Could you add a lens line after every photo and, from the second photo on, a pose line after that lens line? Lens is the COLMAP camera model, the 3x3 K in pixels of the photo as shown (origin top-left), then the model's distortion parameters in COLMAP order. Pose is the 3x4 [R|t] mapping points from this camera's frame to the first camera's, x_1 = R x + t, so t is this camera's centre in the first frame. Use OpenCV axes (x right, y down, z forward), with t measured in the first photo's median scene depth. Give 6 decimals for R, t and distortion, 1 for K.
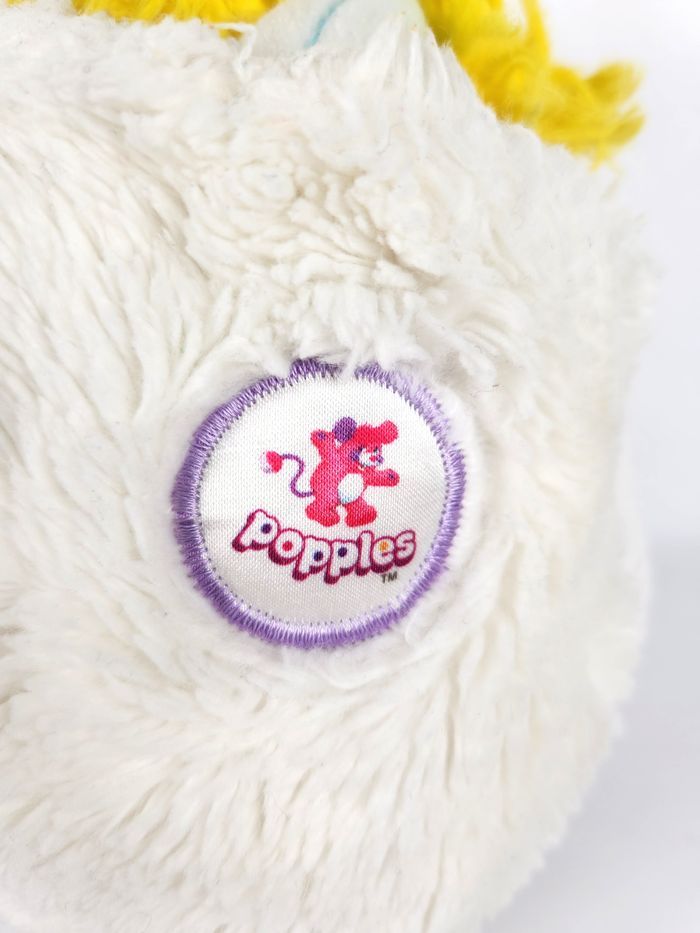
lens RADIAL K [[656.4, 0, 350.0], [0, 656.4, 466.5], [0, 0, 1]] dist [-0.035654, -0.001755]
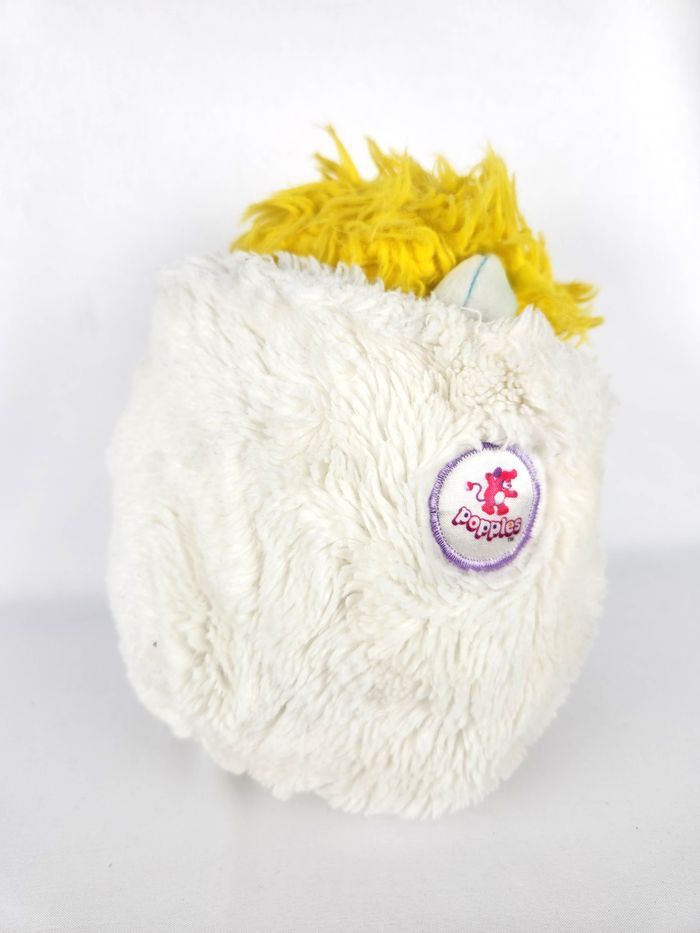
lens RADIAL K [[584.1, 0, 350.0], [0, 584.1, 466.5], [0, 0, 1]] dist [0.003661, -0.000299]
pose [[0.993130, 0.013781, 0.116200, -0.751081], [-0.004742, 0.996965, -0.077710, 0.083491], [-0.116918, 0.076625, 0.990181, -0.962950]]
